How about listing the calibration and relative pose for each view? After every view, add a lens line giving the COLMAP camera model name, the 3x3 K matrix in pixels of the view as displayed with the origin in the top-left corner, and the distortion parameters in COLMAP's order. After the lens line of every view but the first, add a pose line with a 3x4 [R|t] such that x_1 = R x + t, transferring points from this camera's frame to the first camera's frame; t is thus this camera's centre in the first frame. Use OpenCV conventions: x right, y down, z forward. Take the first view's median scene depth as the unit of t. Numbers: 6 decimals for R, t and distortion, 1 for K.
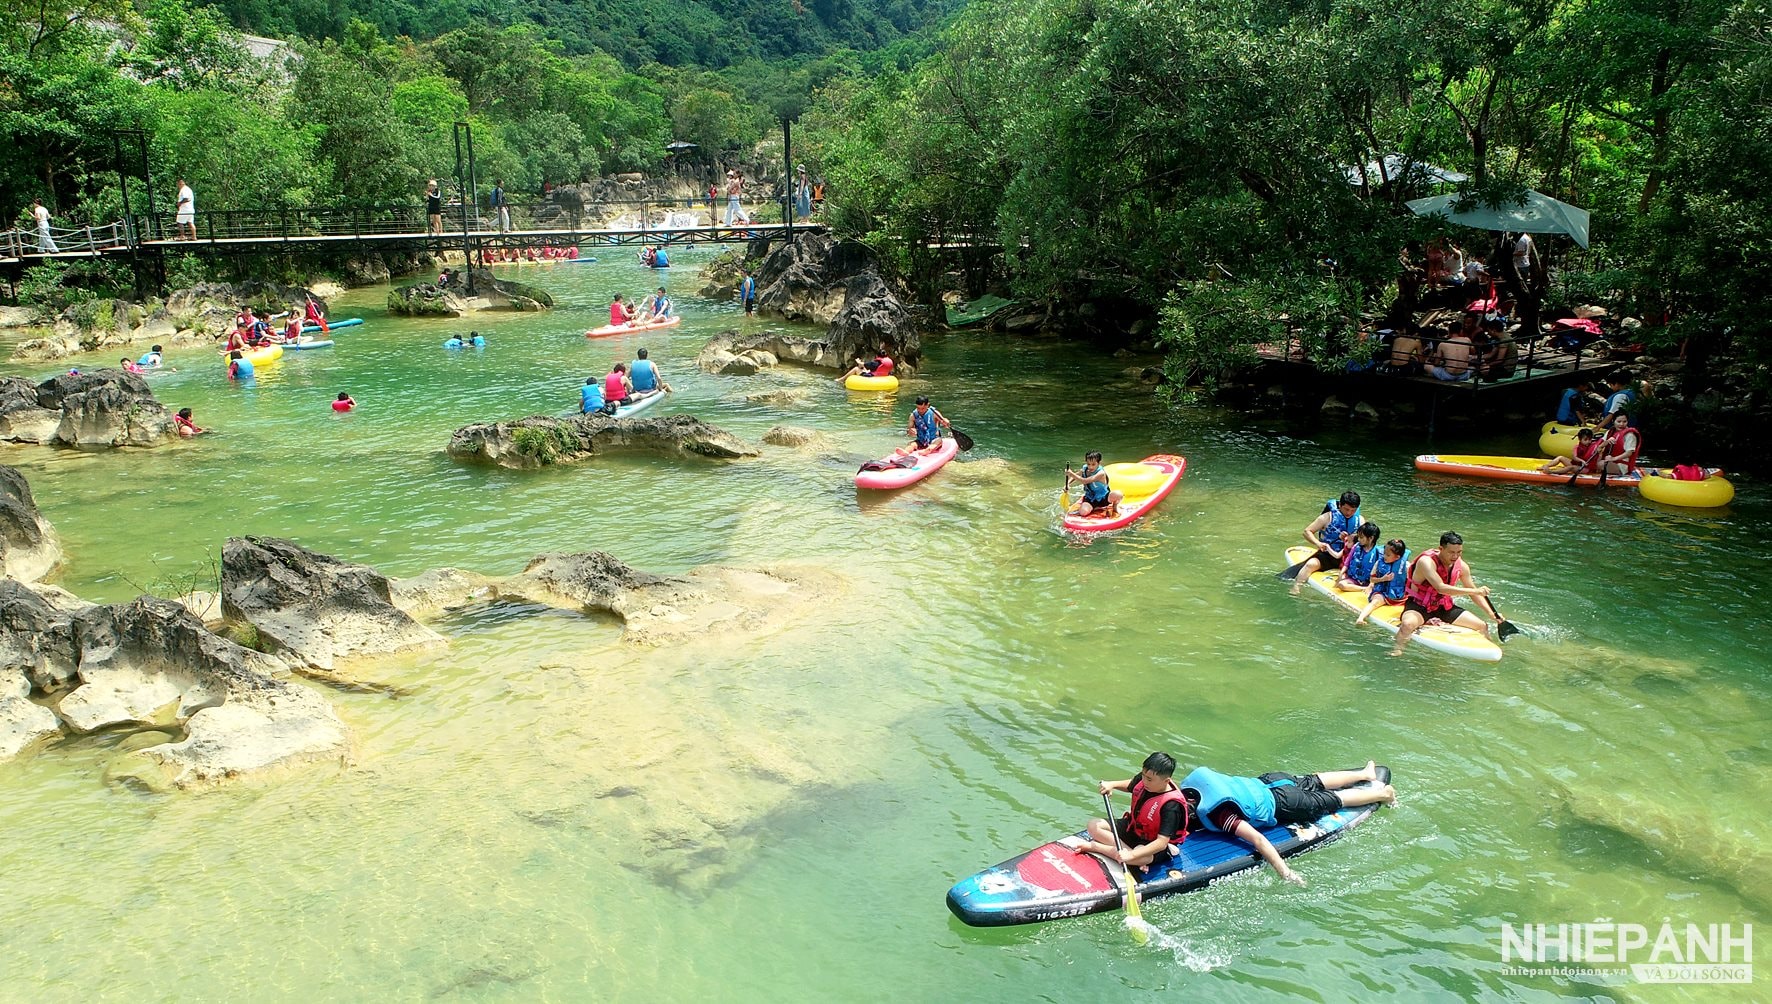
lens RADIAL K [[1332.5, 0, 806.1], [0, 1332.5, 530.1], [0, 0, 1]] dist [-0.012811, 0.006634]
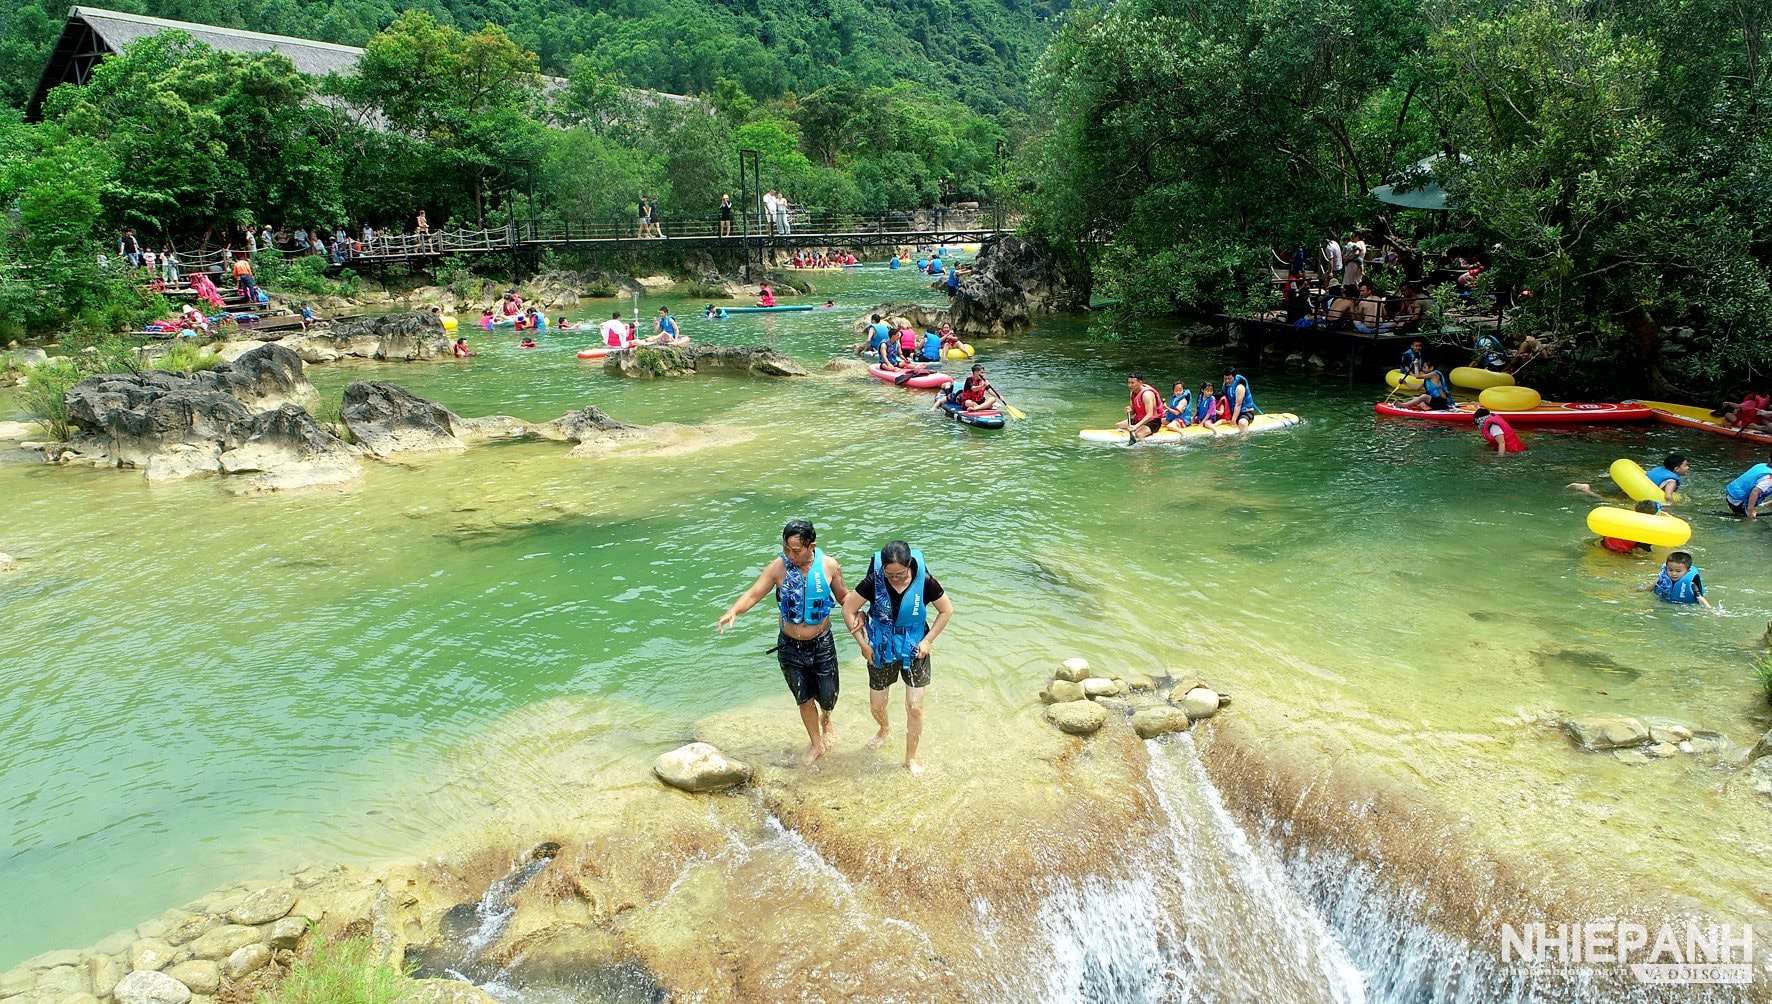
lens RADIAL K [[1207.0, 0, 886.5], [0, 1207.0, 493.7], [0, 0, 1]] dist [-0.017139, 0.015852]
pose [[0.962750, 0.058970, -0.263885, 0.201319], [-0.068519, 0.997281, -0.027120, 0.049040], [0.261568, 0.044190, 0.964173, -0.077143]]
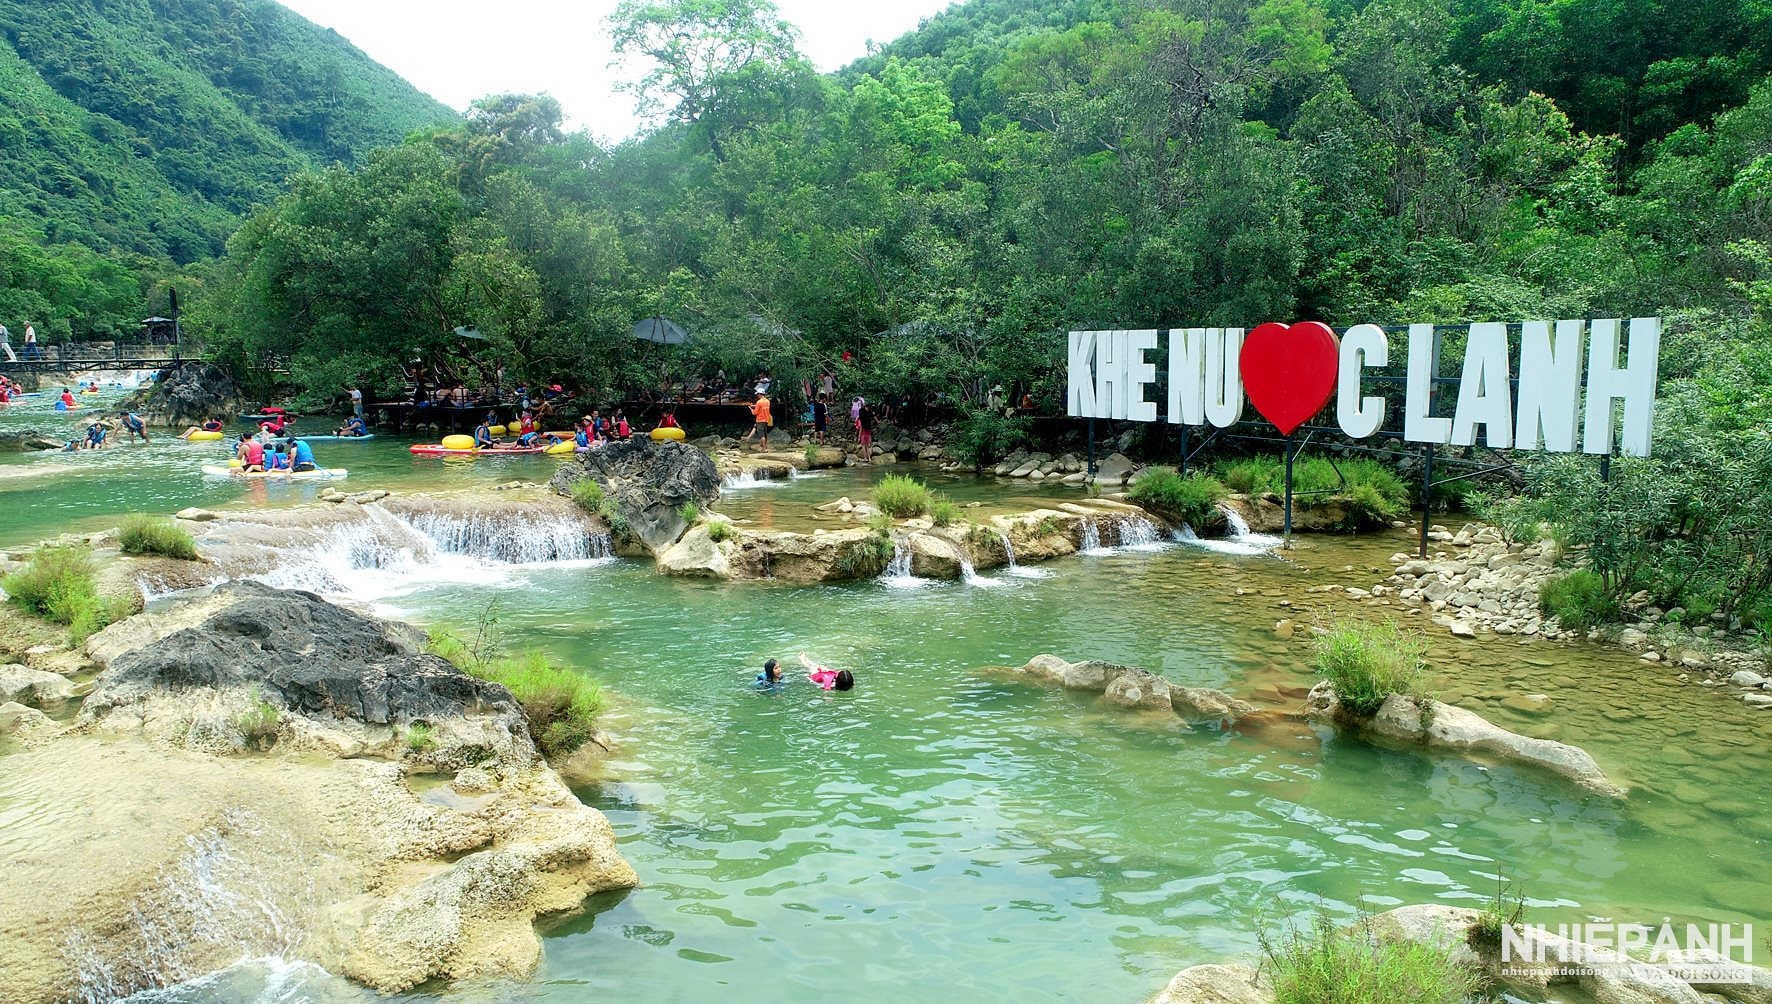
lens RADIAL K [[1236.7, 0, 901.5], [0, 1236.7, 539.7], [0, 0, 1]] dist [-0.001487, -0.000276]
pose [[0.922300, -0.049091, 0.383345, 0.204078], [0.096242, 0.989826, -0.104795, 0.204987], [-0.374300, 0.133547, 0.917641, -0.575723]]
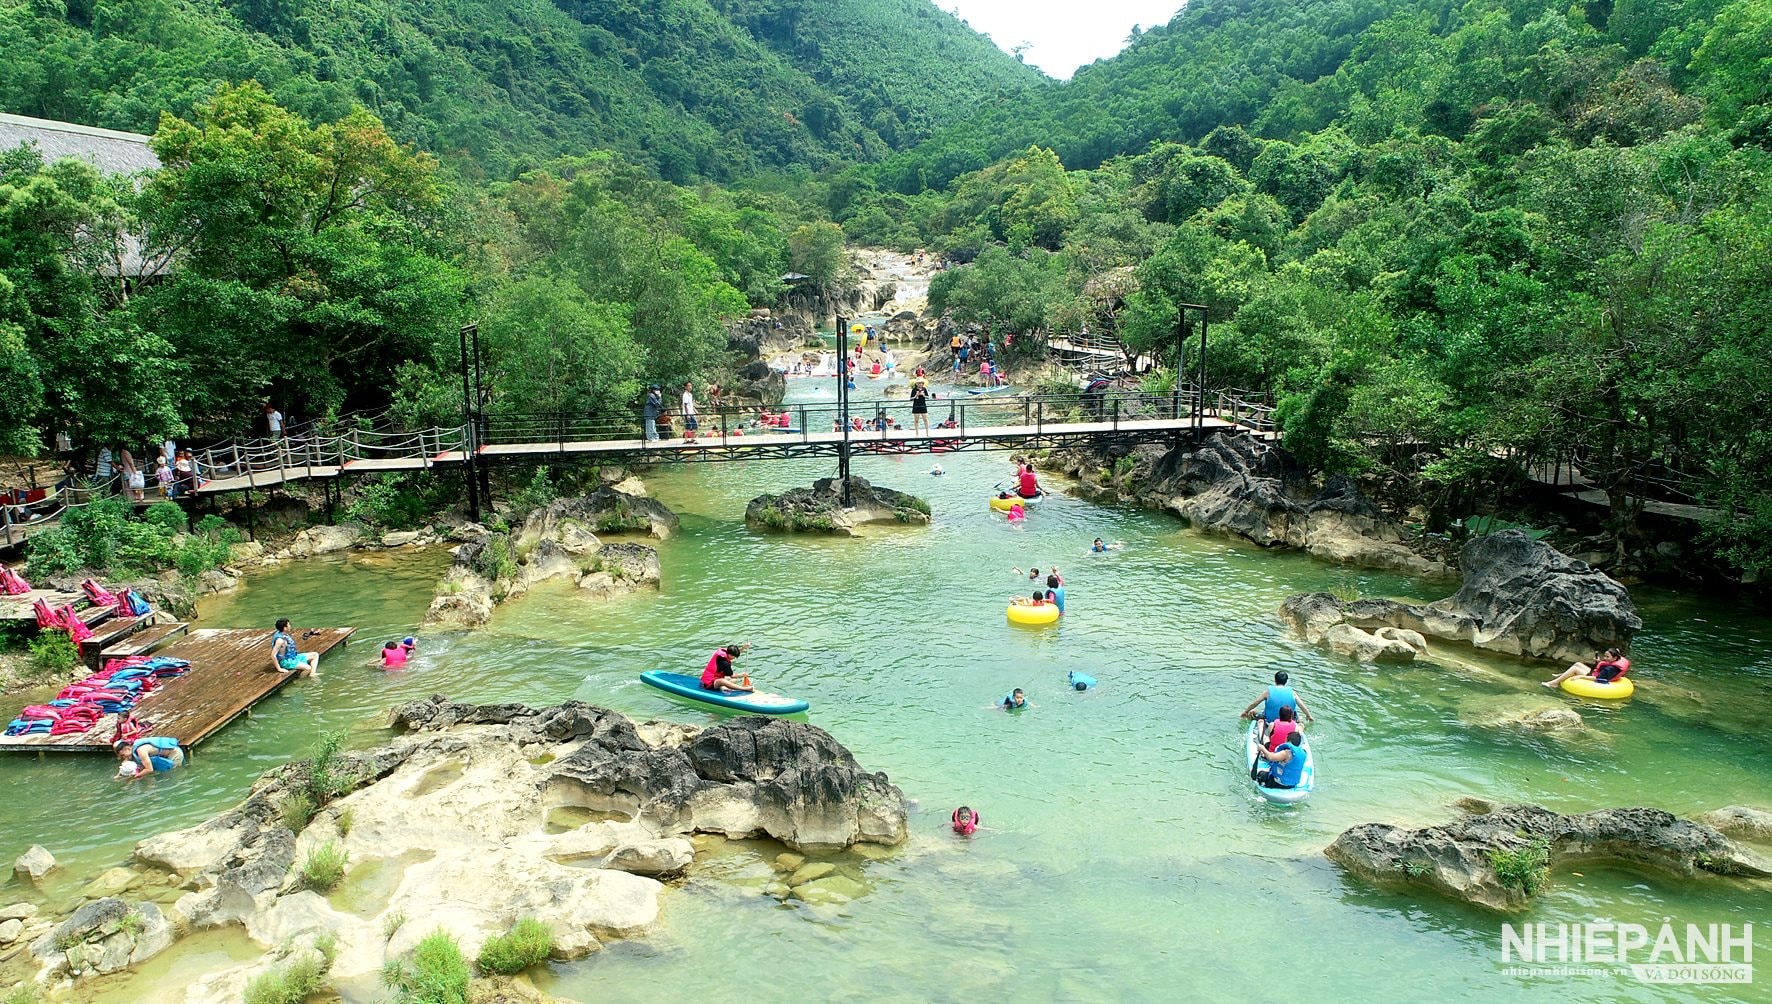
lens RADIAL K [[1281.8, 0, 761.2], [0, 1281.8, 538.2], [0, 0, 1]] dist [-0.016226, 0.005602]
pose [[0.999431, -0.009038, 0.032481, -0.347317], [0.010622, 0.998745, -0.048936, -0.118078], [-0.031998, 0.049253, 0.998274, 0.160983]]
